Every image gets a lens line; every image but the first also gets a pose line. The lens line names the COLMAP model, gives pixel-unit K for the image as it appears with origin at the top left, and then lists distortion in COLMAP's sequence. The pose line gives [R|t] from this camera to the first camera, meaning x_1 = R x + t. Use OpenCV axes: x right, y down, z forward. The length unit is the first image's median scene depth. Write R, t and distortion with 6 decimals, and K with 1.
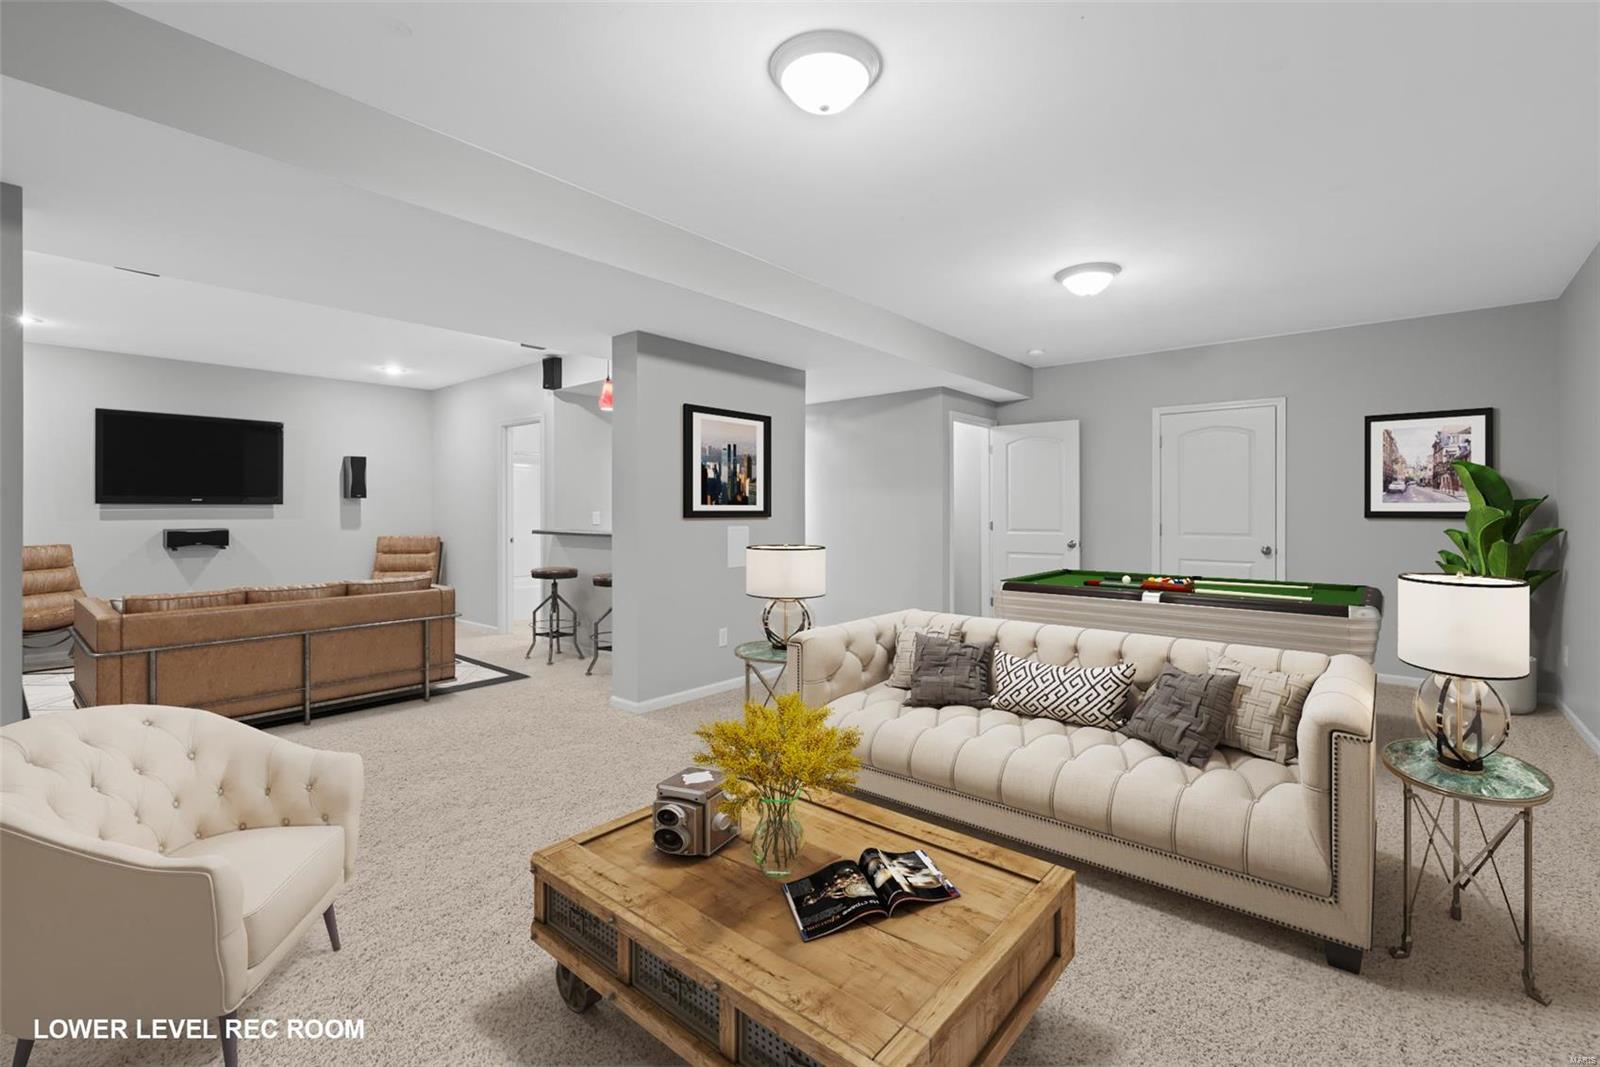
lens RADIAL K [[695.8, 0, 795.1], [0, 695.8, 530.9], [0, 0, 1]] dist [0.000354, -0.000053]
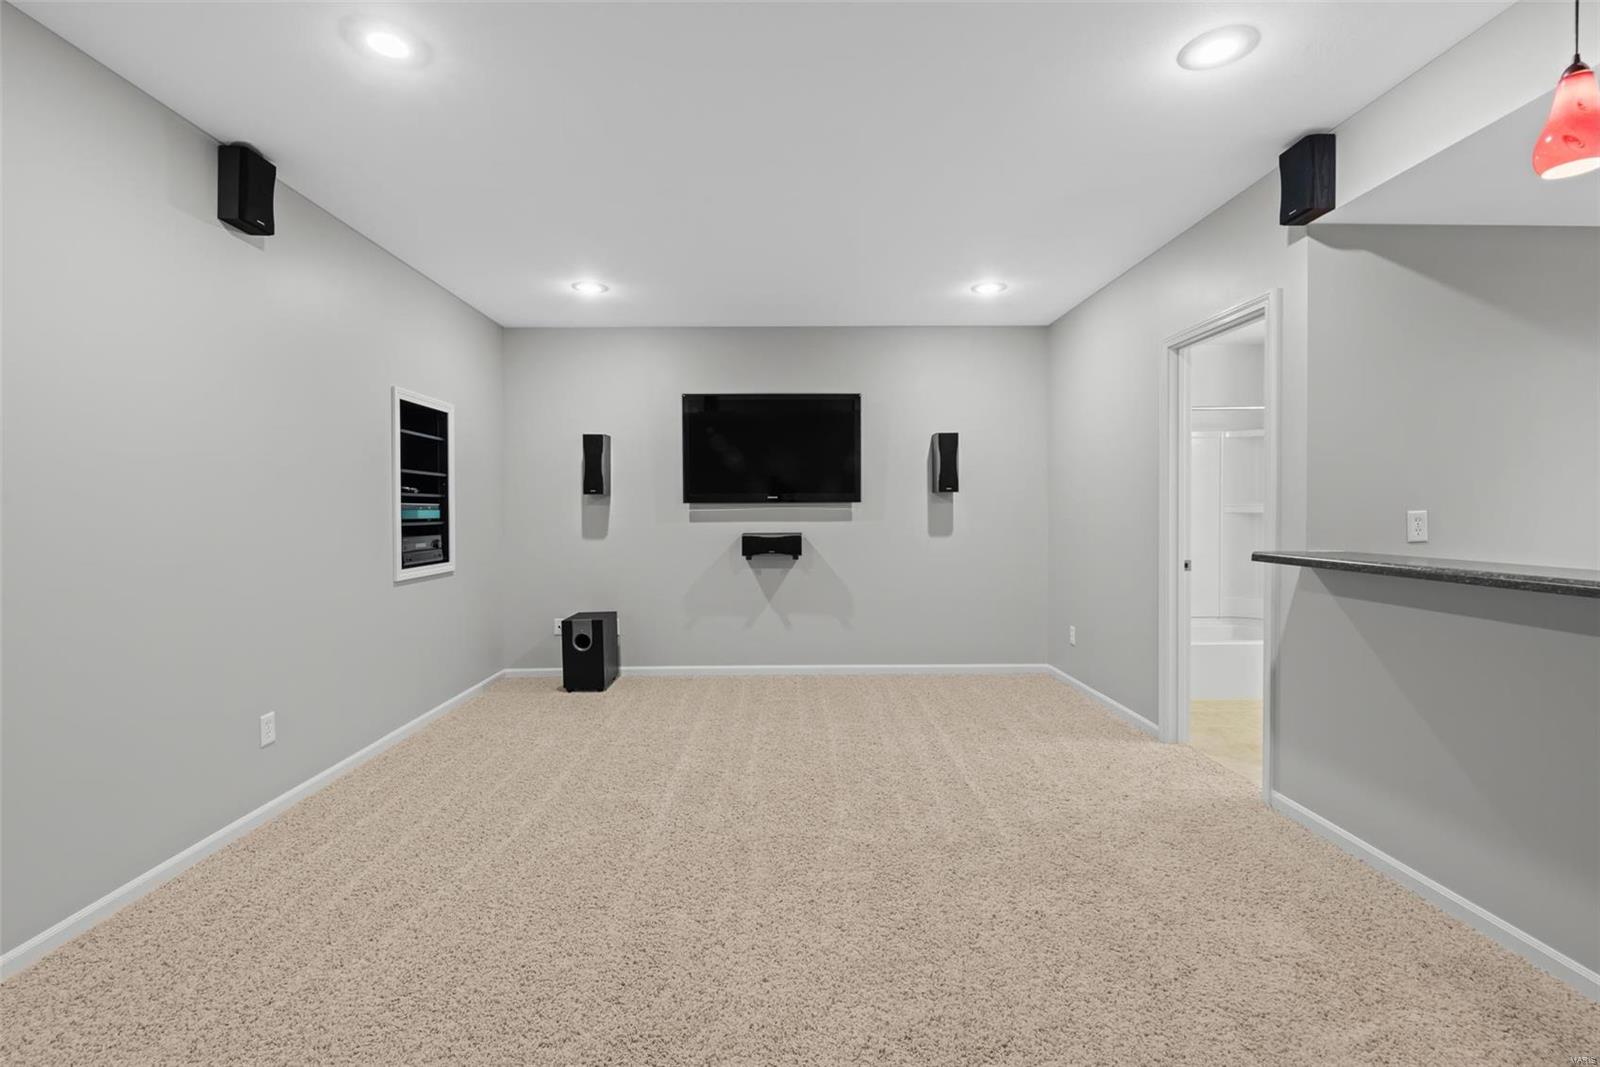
lens RADIAL K [[695.8, 0, 795.1], [0, 695.8, 530.9], [0, 0, 1]] dist [0.000354, -0.000053]
pose [[0.657098, 0.016587, -0.753623, -0.227701], [-0.018507, 0.999811, 0.005869, -0.010896], [0.753578, 0.010091, 0.657281, 0.483521]]
